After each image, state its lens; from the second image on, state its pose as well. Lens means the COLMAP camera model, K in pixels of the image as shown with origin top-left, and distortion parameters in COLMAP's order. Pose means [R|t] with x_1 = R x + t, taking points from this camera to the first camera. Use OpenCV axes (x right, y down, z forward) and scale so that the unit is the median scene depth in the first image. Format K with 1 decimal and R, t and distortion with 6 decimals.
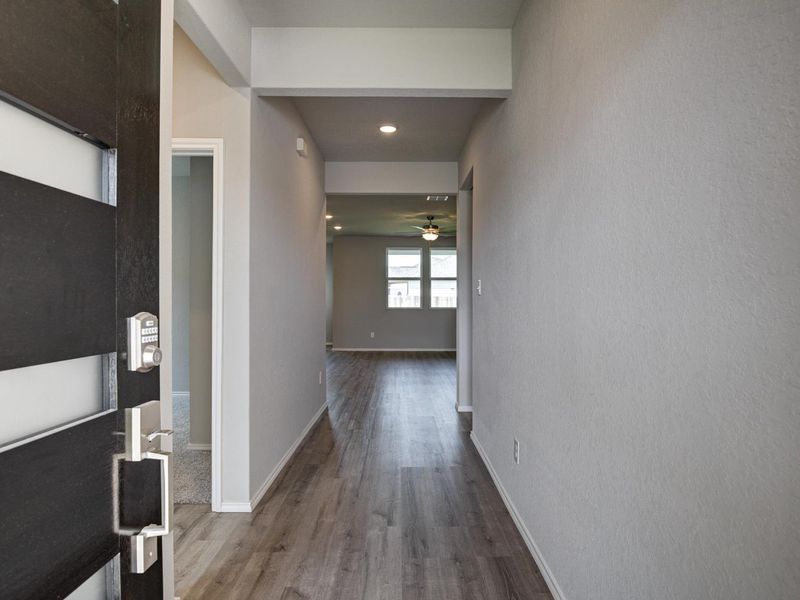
lens RADIAL K [[409.9, 0, 399.2], [0, 409.9, 298.8], [0, 0, 1]] dist [-0.000589, -0.000025]
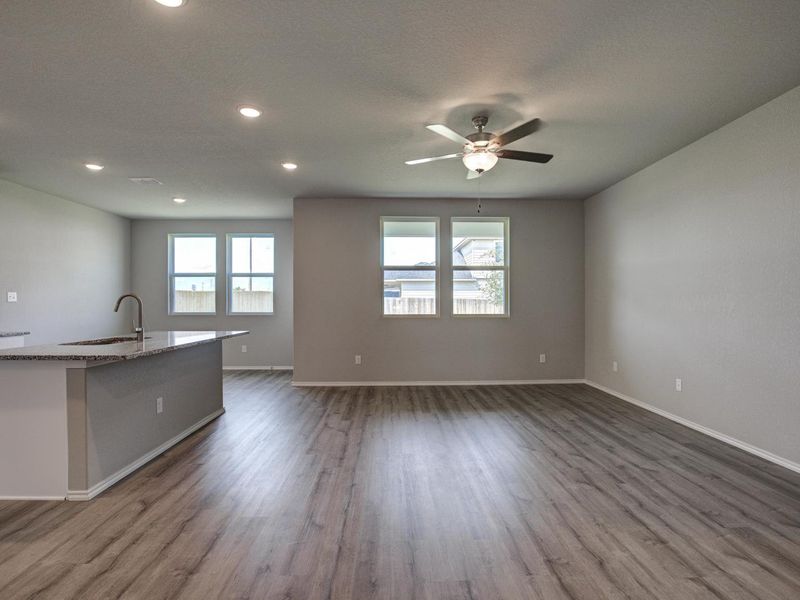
lens RADIAL K [[409.8, 0, 403.5], [0, 409.8, 305.2], [0, 0, 1]] dist [-0.030463, 0.003241]
pose [[0.999537, -0.000339, 0.030418, -0.016164], [0.000278, 0.999998, 0.002004, 0.003435], [-0.030418, -0.001995, 0.999535, 0.383564]]
